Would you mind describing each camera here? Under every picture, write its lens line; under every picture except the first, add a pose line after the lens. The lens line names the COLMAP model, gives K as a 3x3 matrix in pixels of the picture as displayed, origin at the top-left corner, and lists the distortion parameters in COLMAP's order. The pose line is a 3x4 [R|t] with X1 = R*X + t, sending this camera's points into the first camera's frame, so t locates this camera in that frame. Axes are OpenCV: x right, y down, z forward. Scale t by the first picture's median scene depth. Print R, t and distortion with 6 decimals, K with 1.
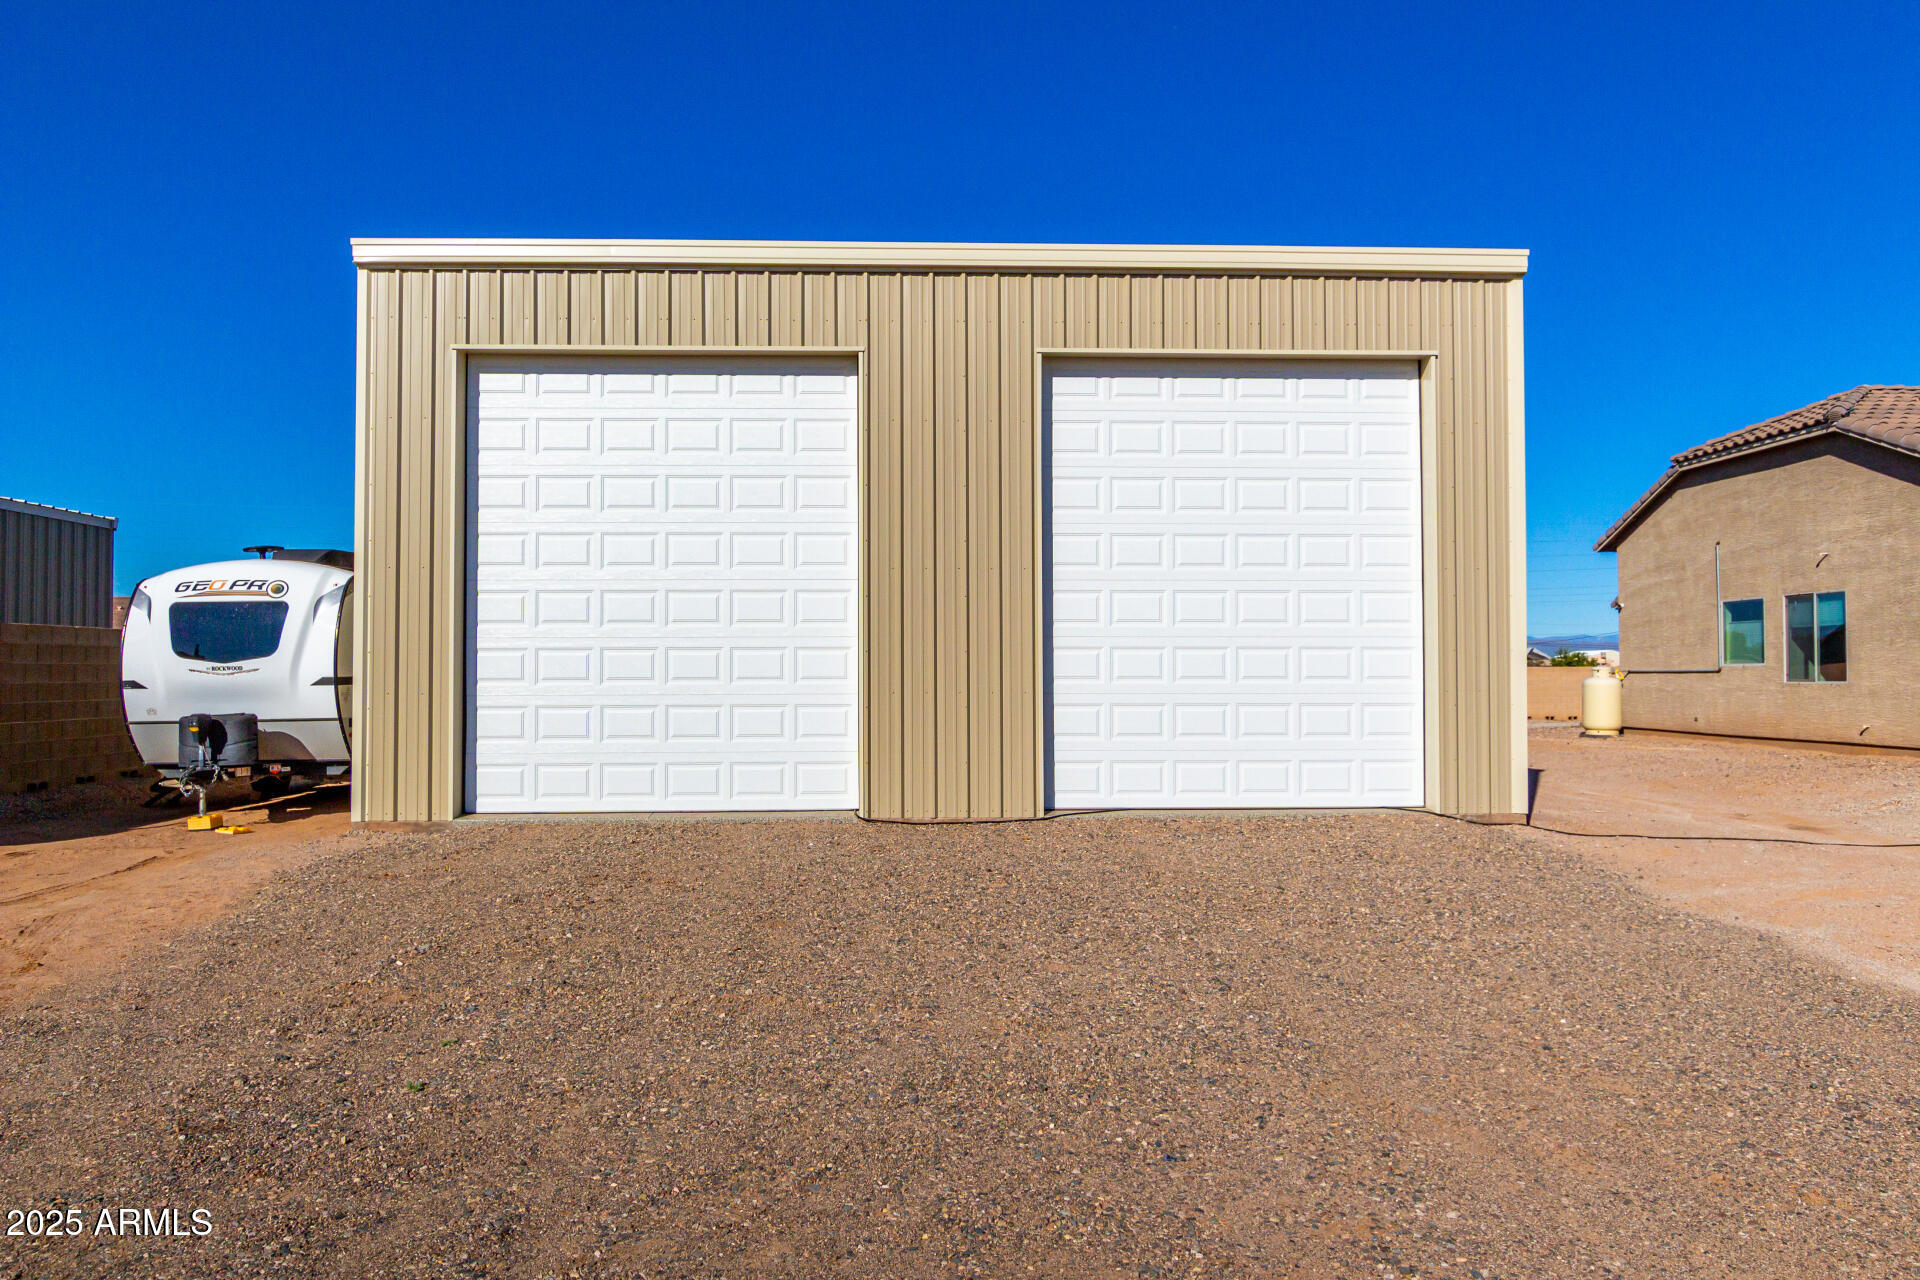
lens RADIAL K [[1291.9, 0, 964.2], [0, 1291.9, 642.6], [0, 0, 1]] dist [-0.005349, 0.003720]
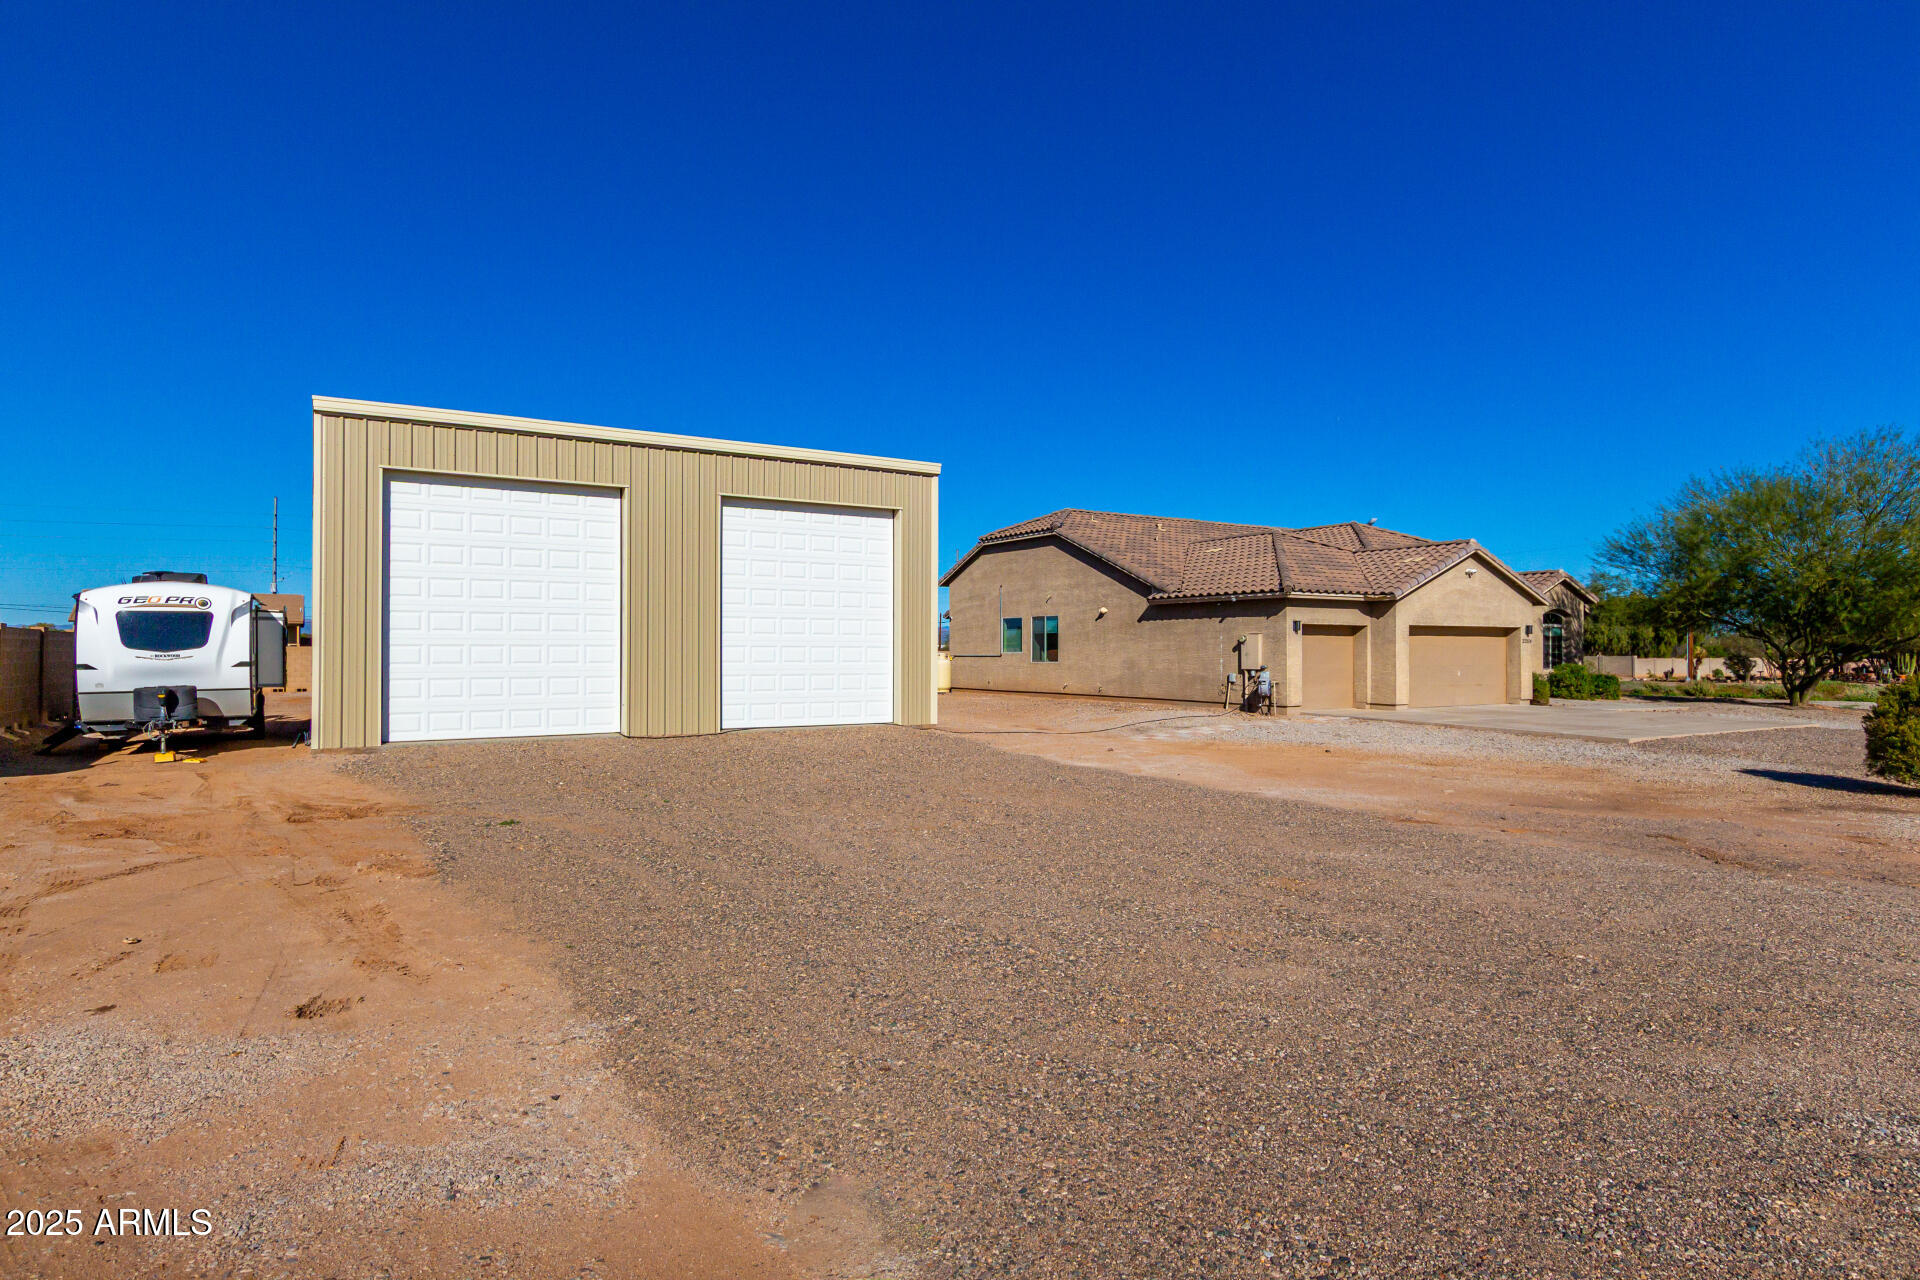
lens RADIAL K [[1035.2, 0, 959.4], [0, 1035.2, 642.1], [0, 0, 1]] dist [0.005767, 0.000809]
pose [[0.873972, 0.007901, 0.485912, -0.351853], [-0.014382, 0.999850, 0.009609, -0.020659], [-0.485763, -0.015386, 0.873955, -0.500936]]
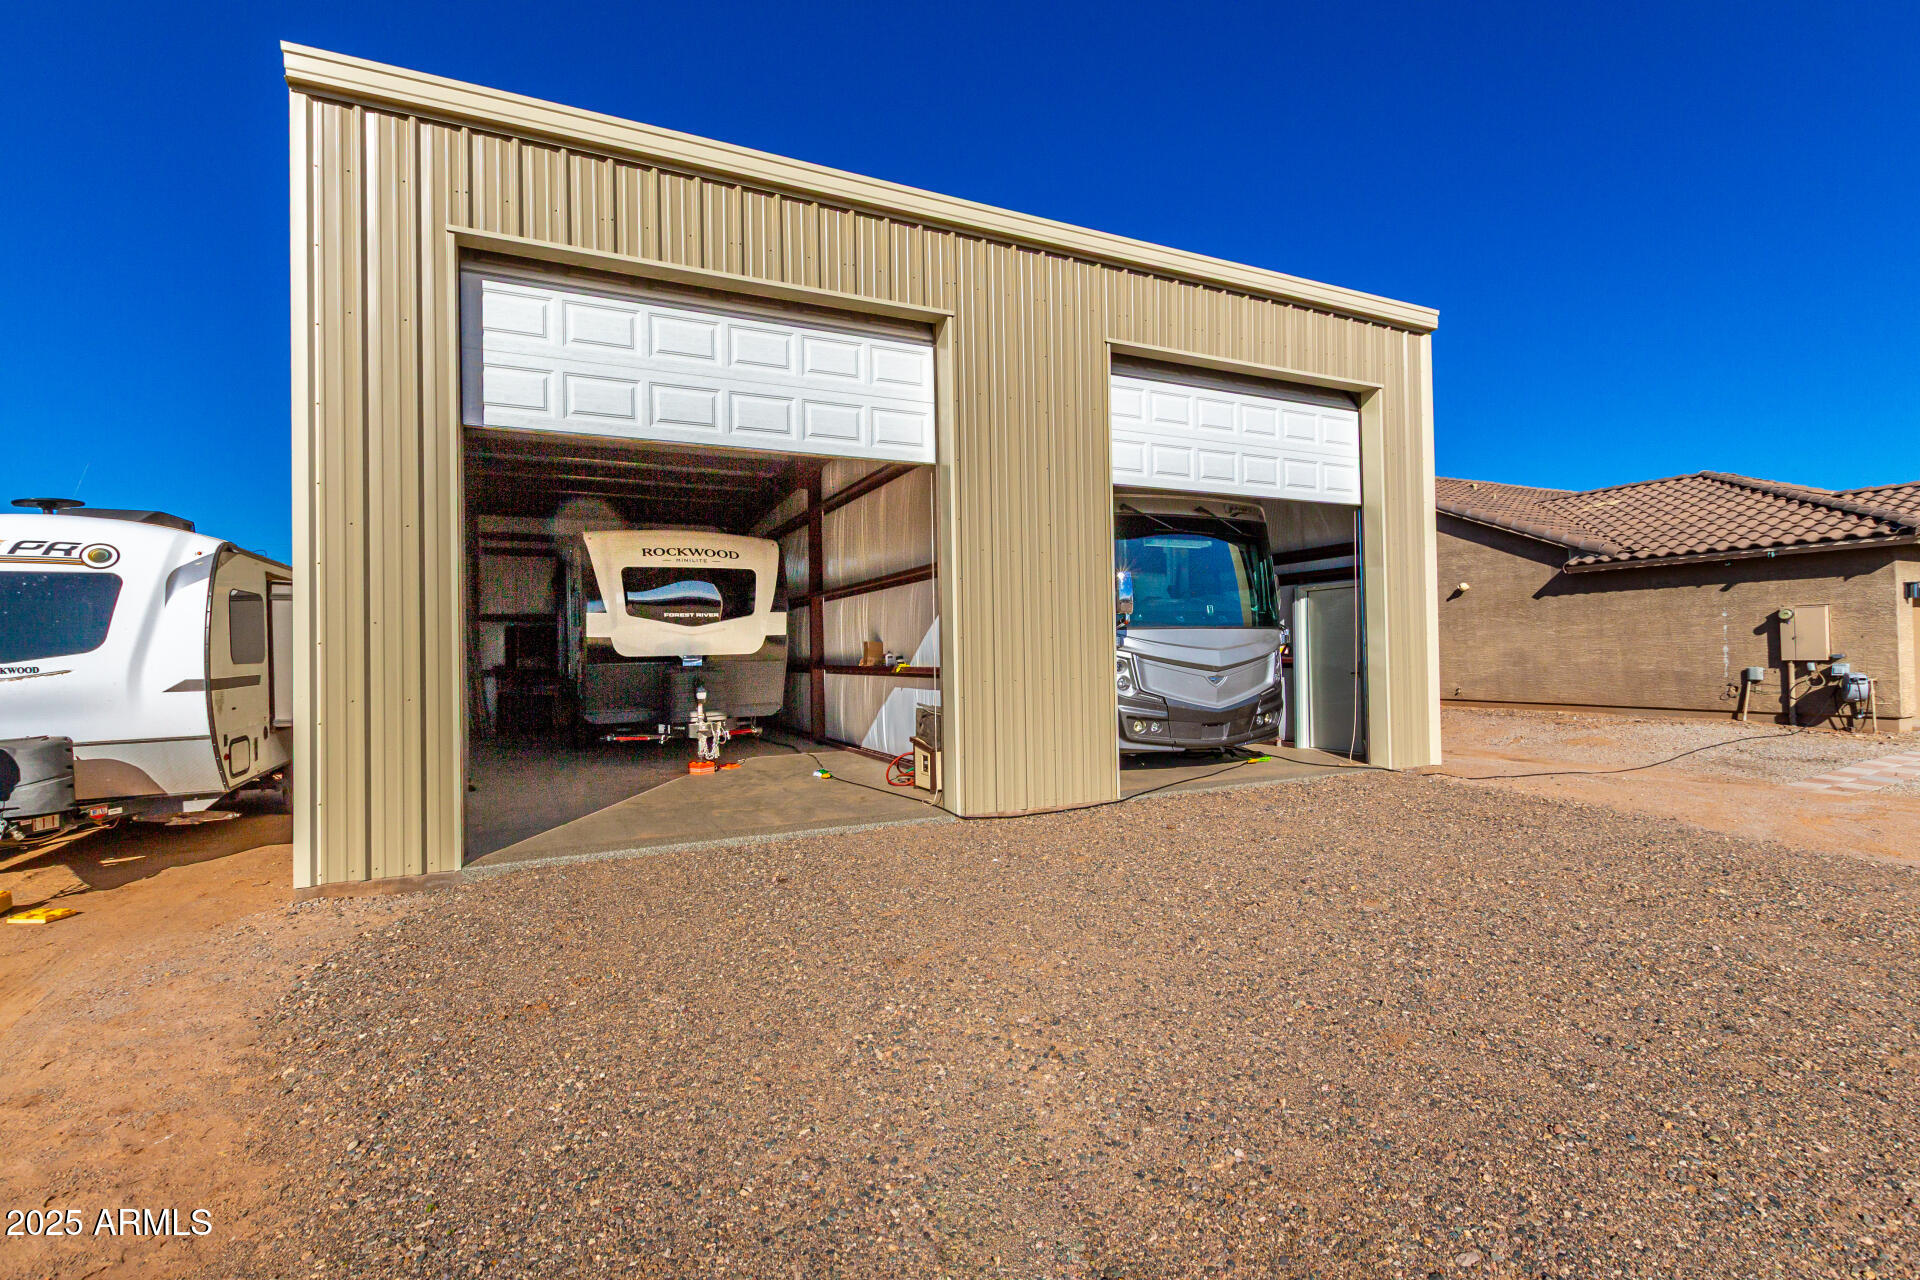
lens RADIAL K [[876.6, 0, 971.5], [0, 876.6, 644.1], [0, 0, 1]] dist [-0.001317, -0.000859]
pose [[0.915267, -0.009639, 0.402733, -0.293748], [0.007309, 0.999946, 0.007321, 0.006468], [-0.402782, -0.003757, 0.915288, 0.378614]]
